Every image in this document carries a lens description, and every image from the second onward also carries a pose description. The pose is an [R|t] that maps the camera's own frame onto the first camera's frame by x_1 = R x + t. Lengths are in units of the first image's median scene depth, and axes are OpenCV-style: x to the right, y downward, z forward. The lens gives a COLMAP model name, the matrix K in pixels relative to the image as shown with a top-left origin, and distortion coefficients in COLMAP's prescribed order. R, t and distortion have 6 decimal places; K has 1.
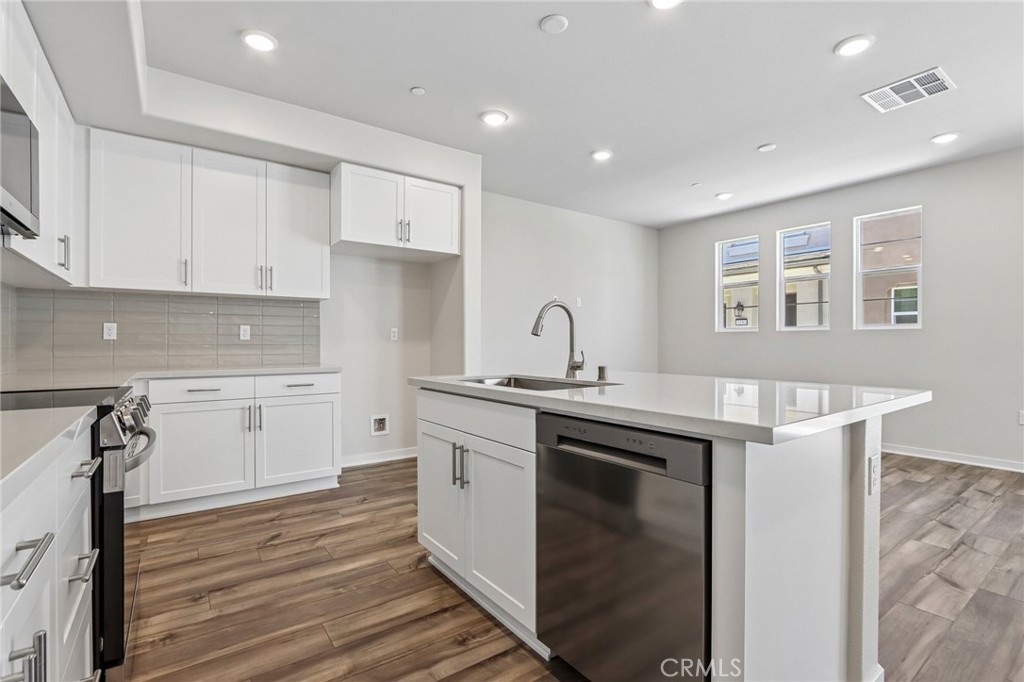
lens RADIAL K [[471.5, 0, 511.5], [0, 471.5, 344.7], [0, 0, 1]] dist [-0.013845, 0.000783]
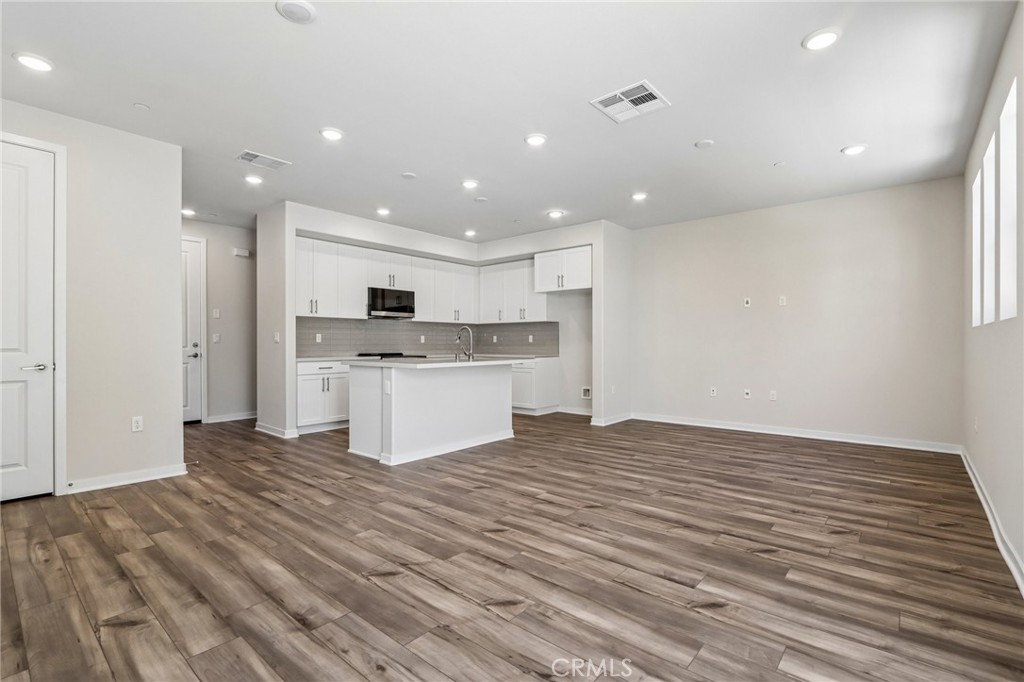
lens RADIAL K [[471.5, 0, 507.8], [0, 471.5, 342.8], [0, 0, 1]] dist [-0.013845, 0.000783]
pose [[0.231093, -0.001172, -0.972931, 1.814786], [-0.002902, 0.999994, -0.001894, -0.003986], [0.972927, 0.003261, 0.231088, 0.486943]]
